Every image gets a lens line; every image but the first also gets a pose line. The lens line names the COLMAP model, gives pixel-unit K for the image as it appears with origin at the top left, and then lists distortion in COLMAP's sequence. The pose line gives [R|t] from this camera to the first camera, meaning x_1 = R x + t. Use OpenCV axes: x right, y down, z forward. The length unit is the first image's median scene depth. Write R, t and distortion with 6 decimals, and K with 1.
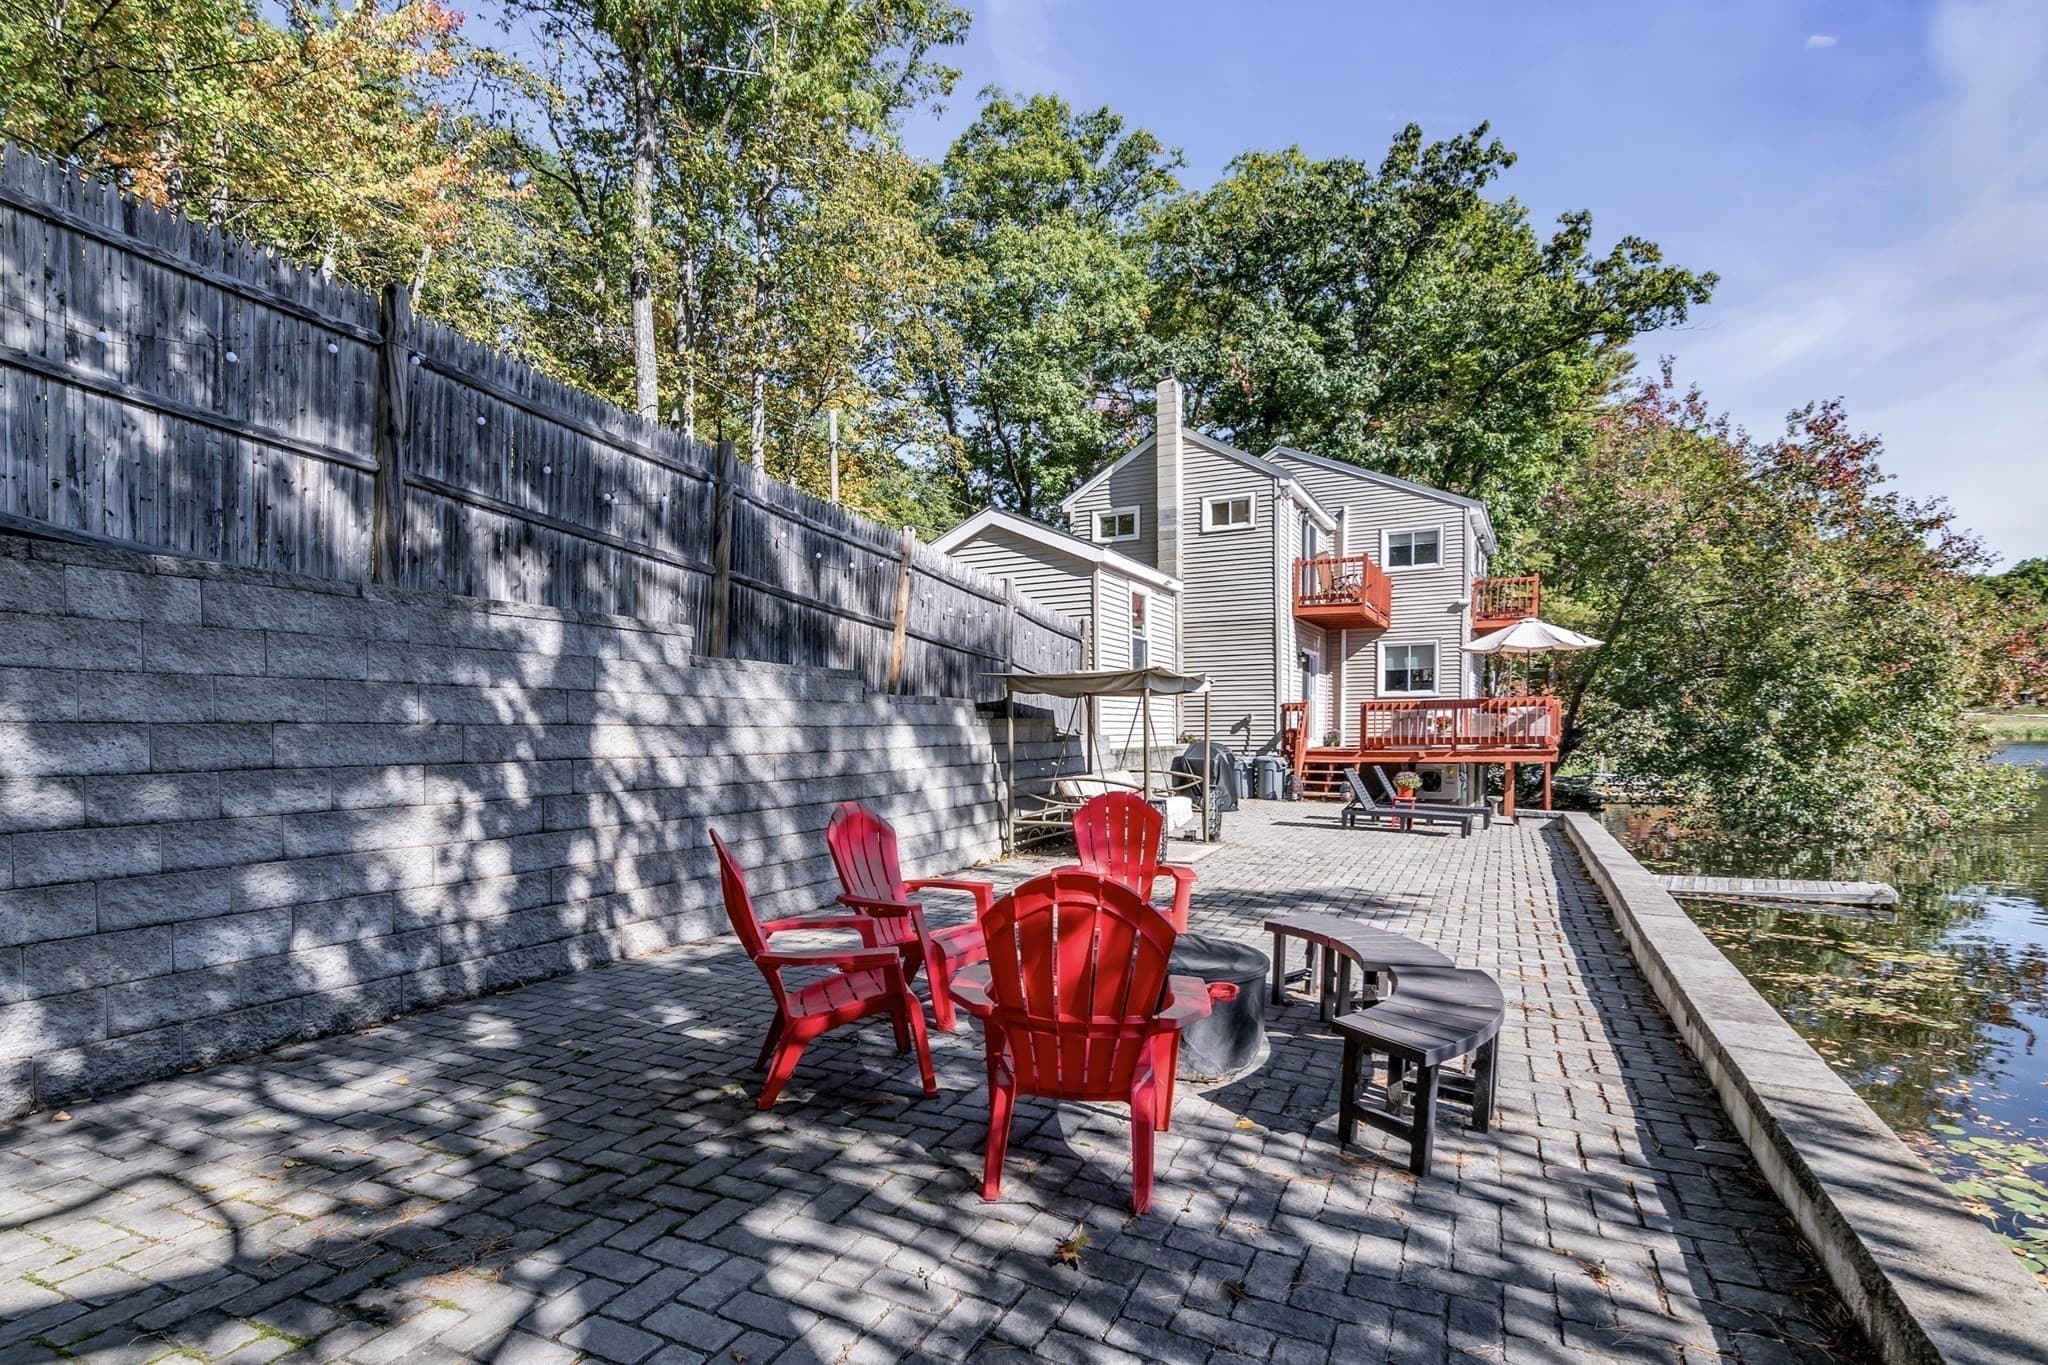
lens RADIAL K [[1006.2, 0, 1008.2], [0, 1006.2, 792.0], [0, 0, 1]] dist [-0.002132, 0.002068]
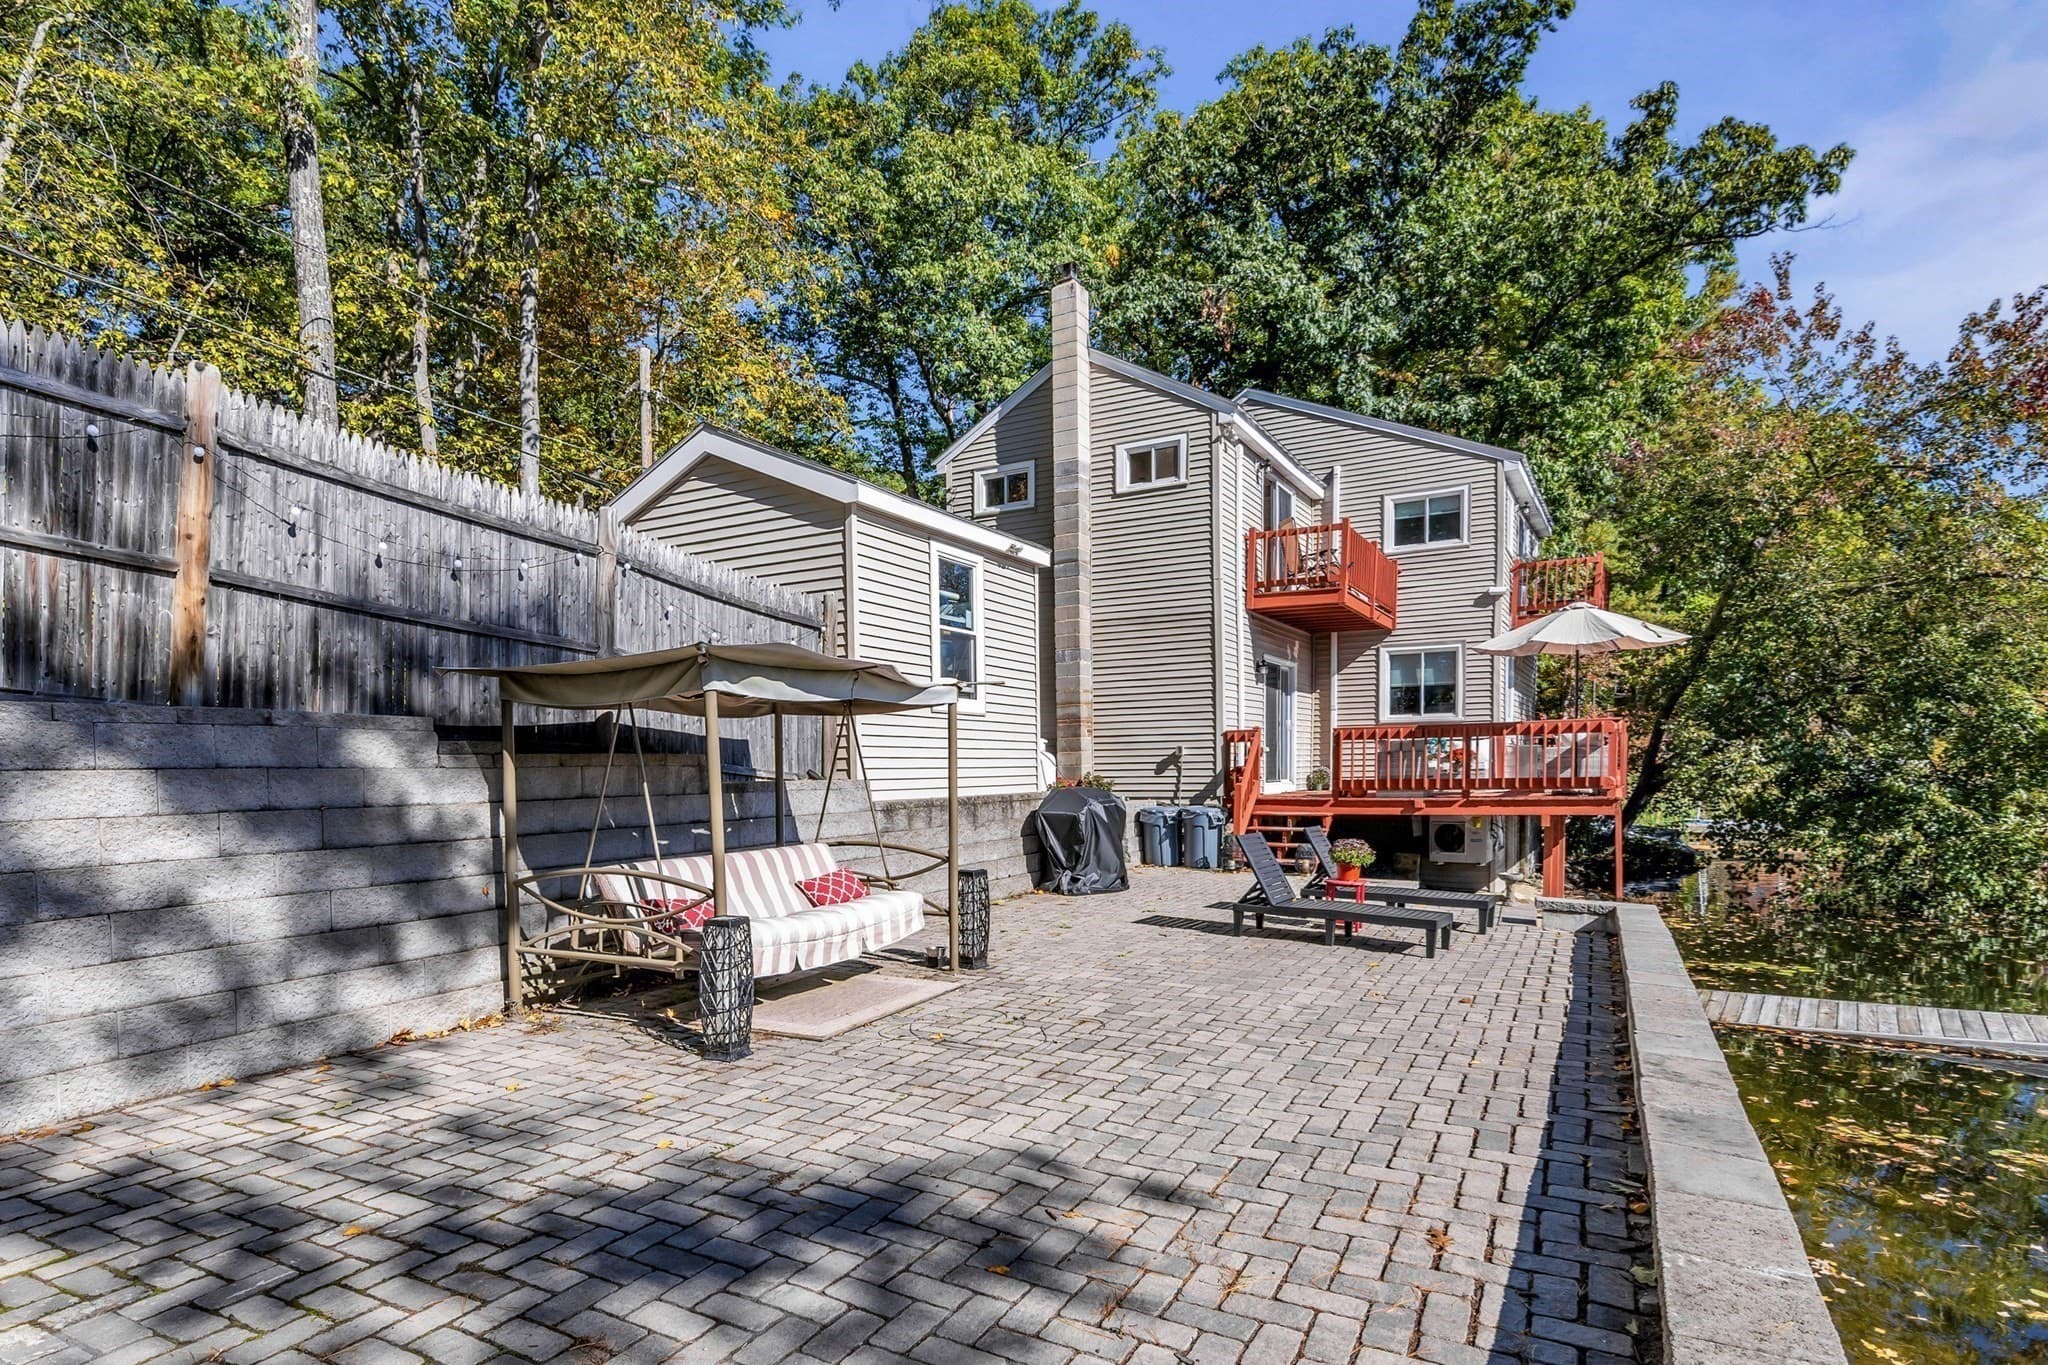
lens RADIAL K [[1065.4, 0, 1003.7], [0, 1065.4, 827.1], [0, 0, 1]] dist [-0.003490, 0.000689]
pose [[0.998752, -0.000923, -0.049938, 0.144916], [0.000645, 0.999984, -0.005571, -0.015485], [0.049943, 0.005532, 0.998737, 0.229541]]
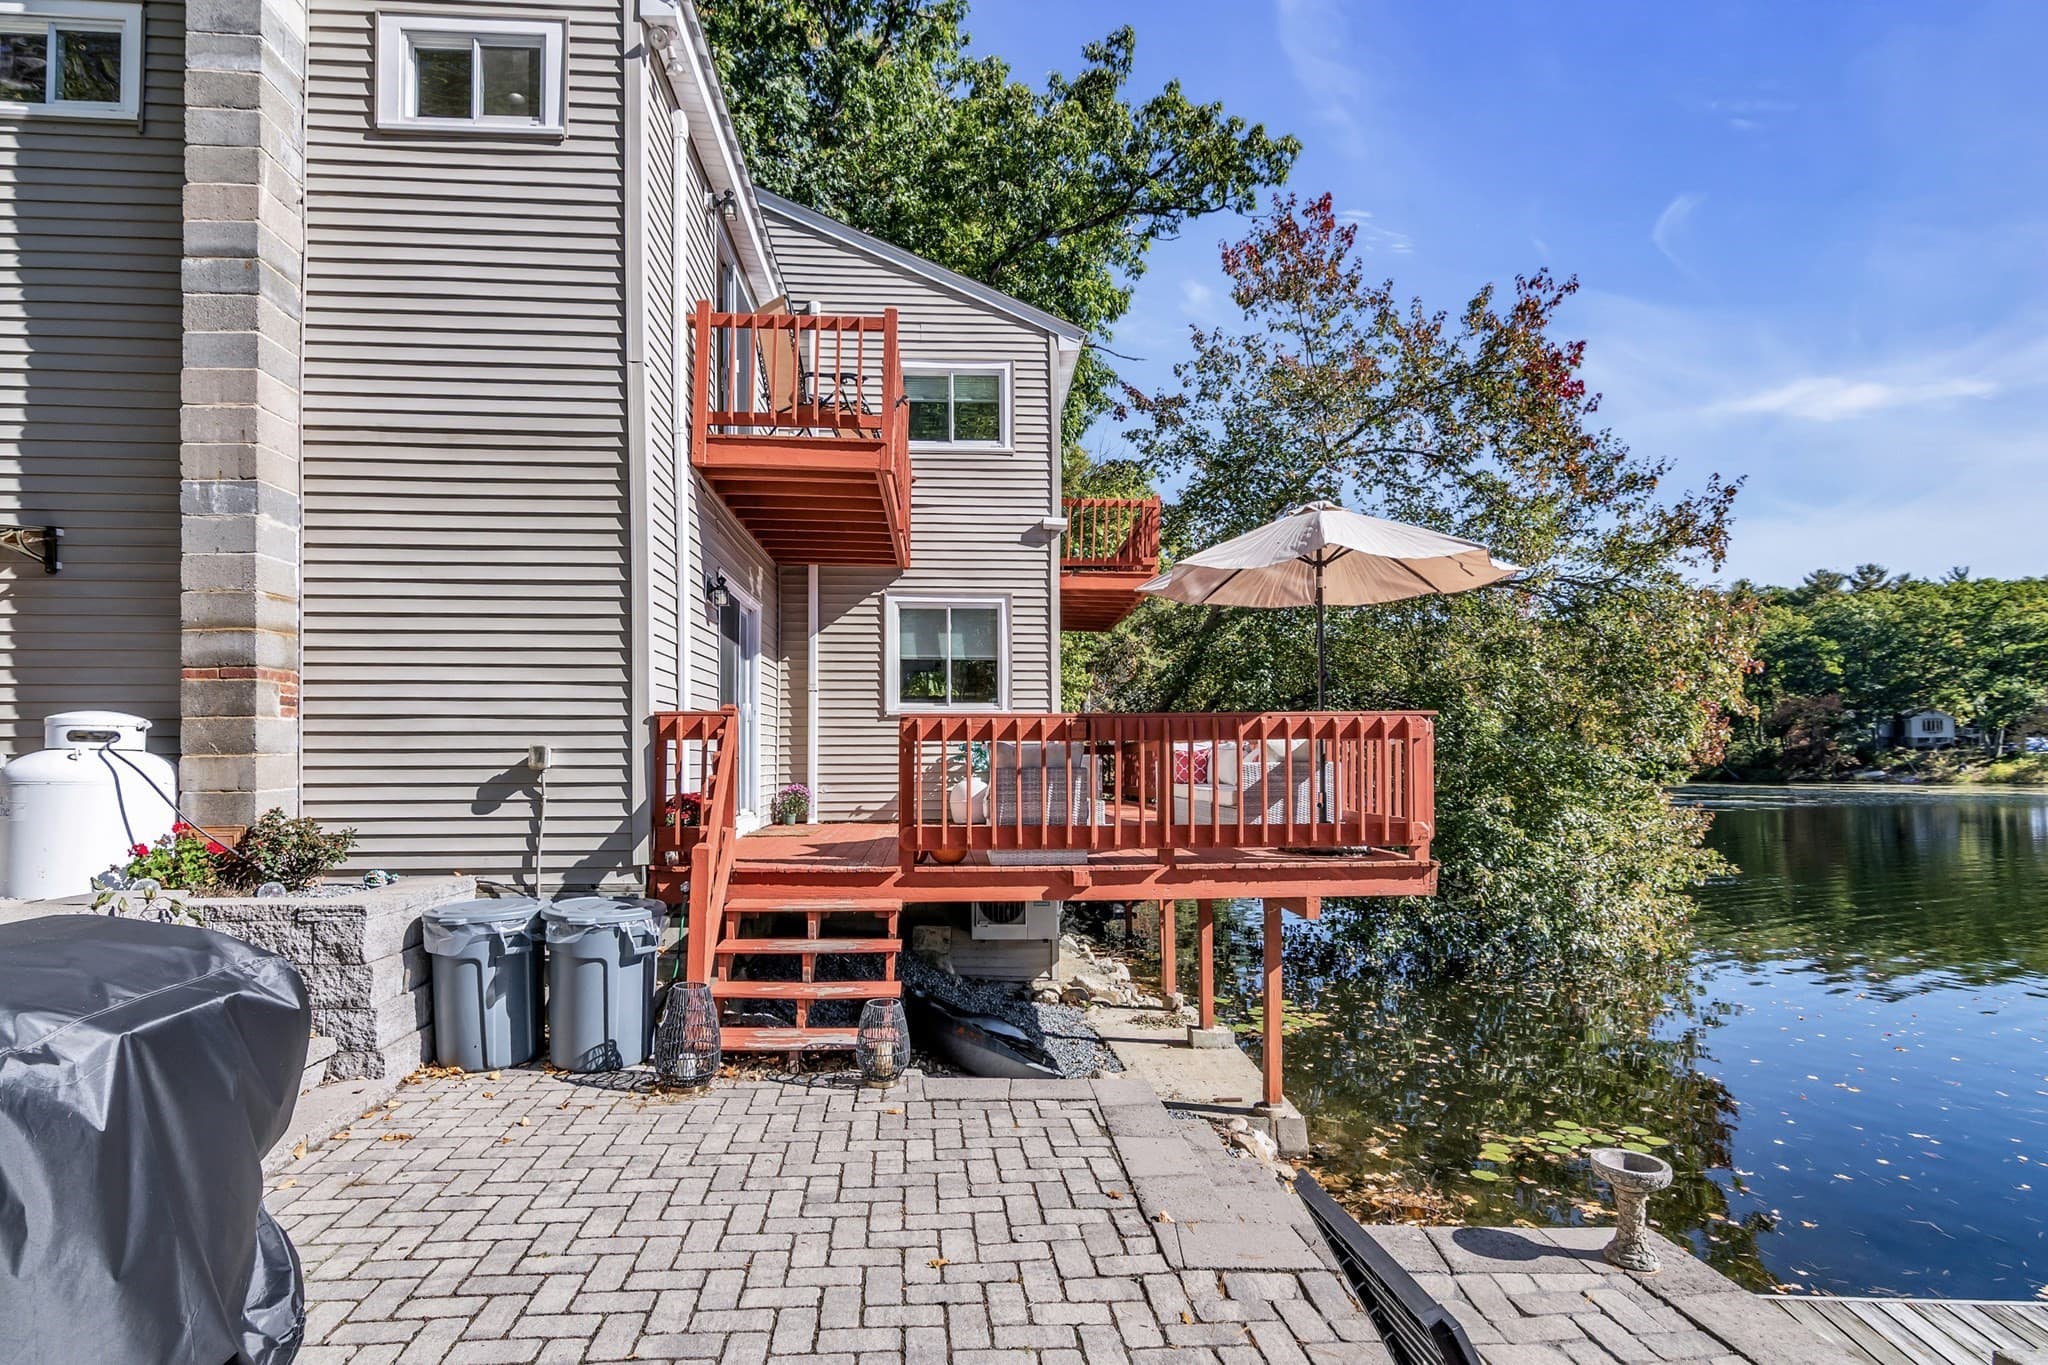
lens RADIAL K [[1006.2, 0, 975.6], [0, 1006.2, 754.1], [0, 0, 1]] dist [-0.002132, 0.002068]
pose [[0.866481, 0.013483, 0.499027, 0.192795], [0.023618, 0.997409, -0.067958, -0.049393], [-0.498651, 0.070670, 0.863917, 0.646209]]
